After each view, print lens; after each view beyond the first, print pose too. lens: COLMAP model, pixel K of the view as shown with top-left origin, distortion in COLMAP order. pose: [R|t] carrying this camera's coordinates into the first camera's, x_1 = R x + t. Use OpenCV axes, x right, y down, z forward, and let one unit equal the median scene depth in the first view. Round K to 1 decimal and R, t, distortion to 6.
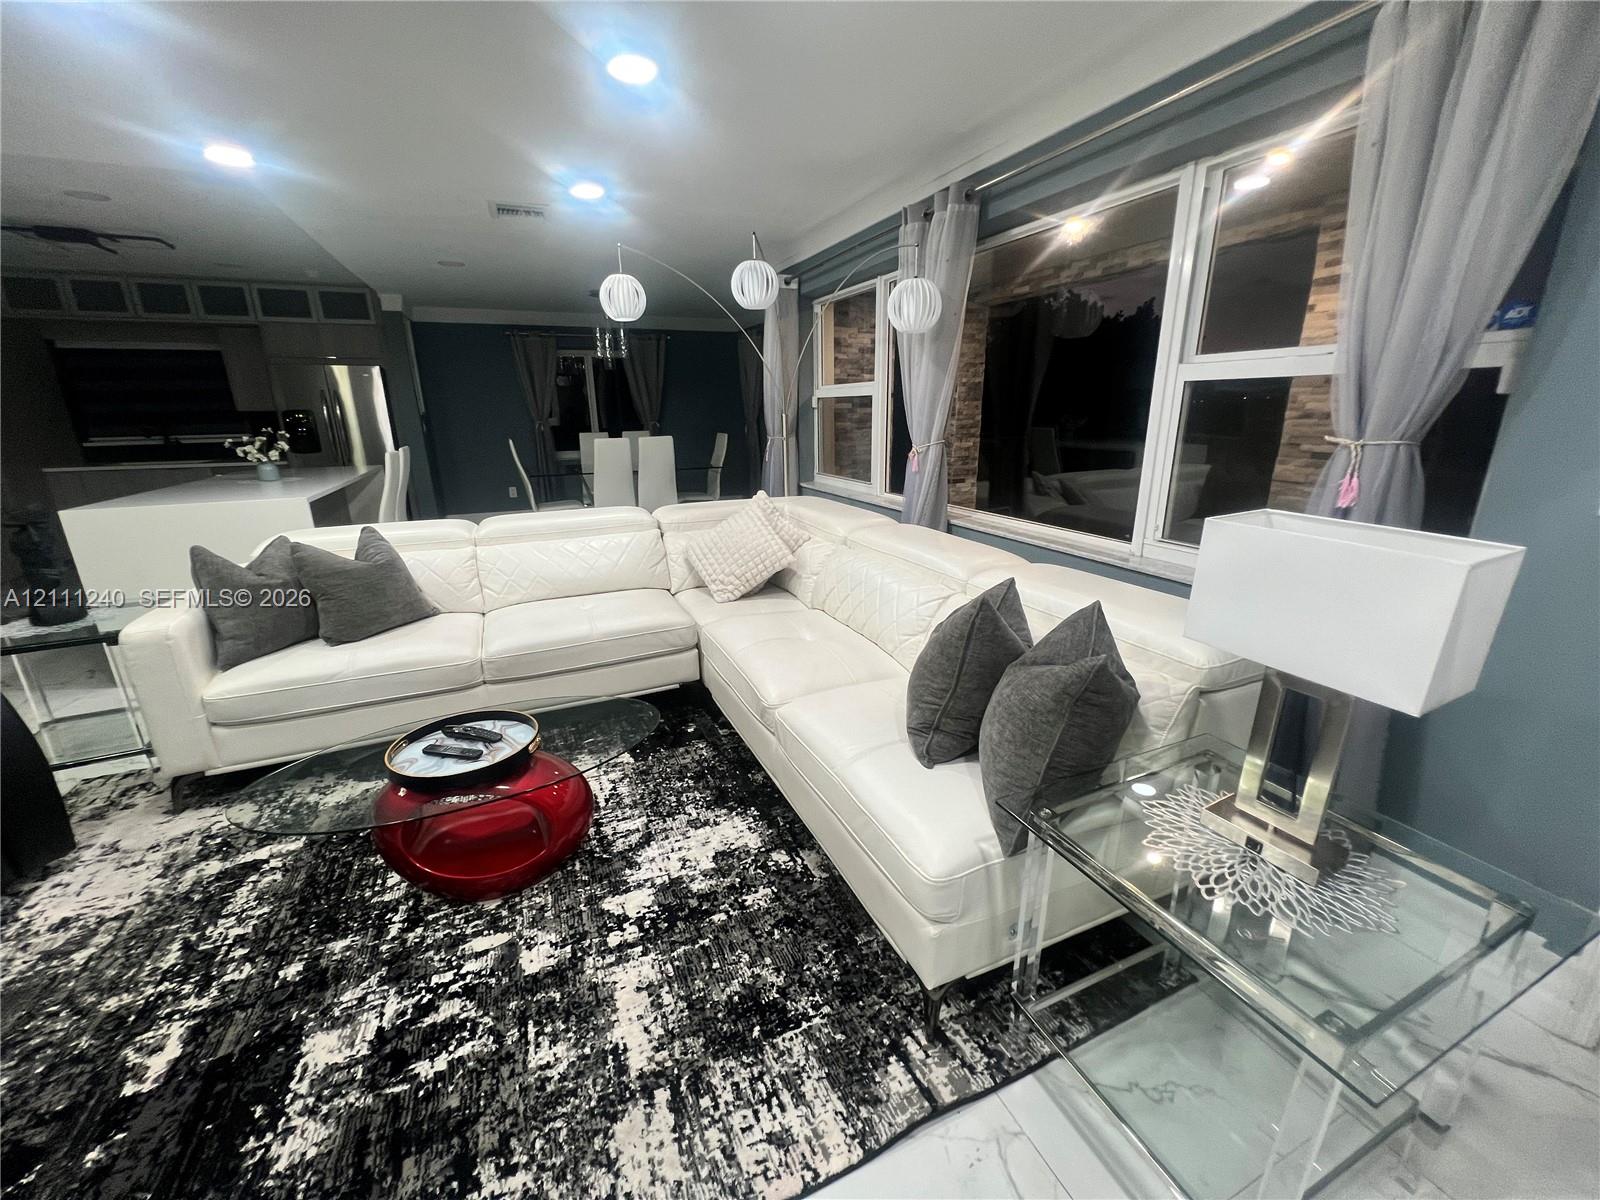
lens RADIAL K [[636.7, 0, 797.1], [0, 636.7, 595.6], [0, 0, 1]] dist [-0.001769, 0.000650]
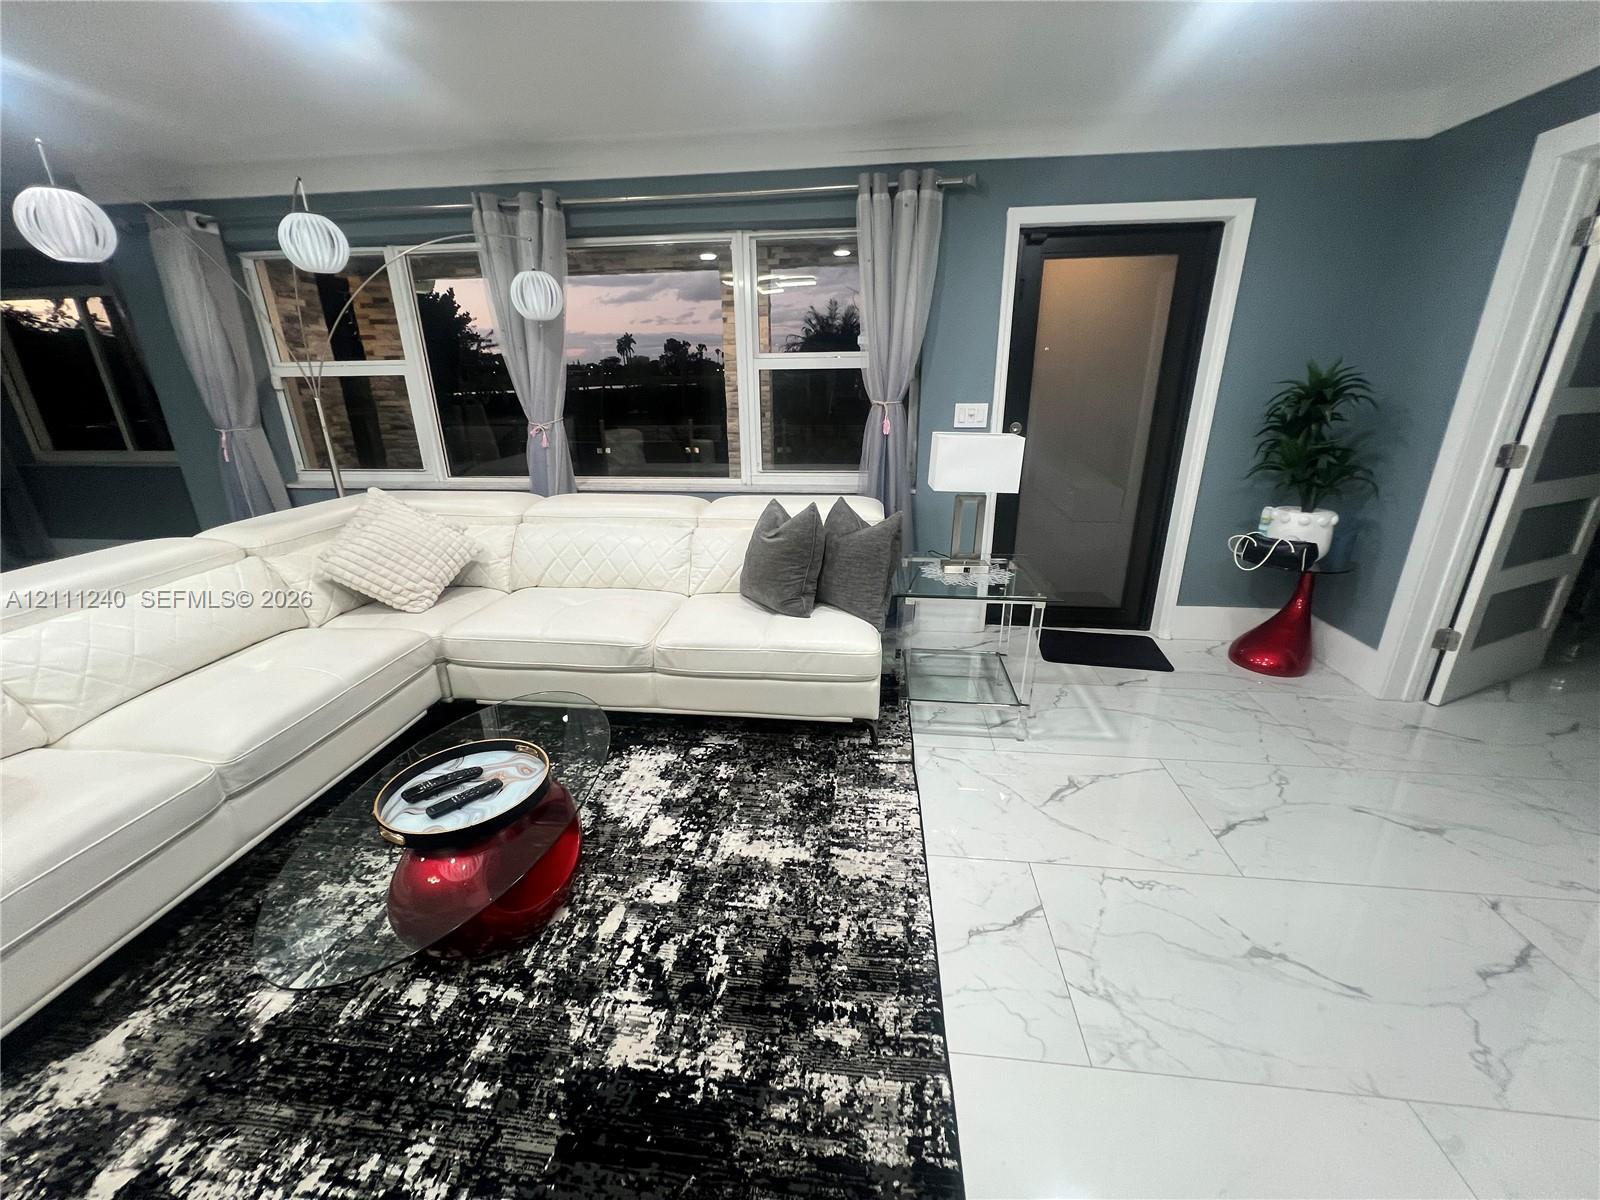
lens RADIAL K [[636.7, 0, 797.1], [0, 636.7, 595.6], [0, 0, 1]] dist [-0.001769, 0.000650]
pose [[0.510685, -0.278705, 0.813342, -1.088698], [0.250870, 0.953138, 0.169091, -0.056631], [-0.822353, 0.117691, 0.556672, 0.133530]]
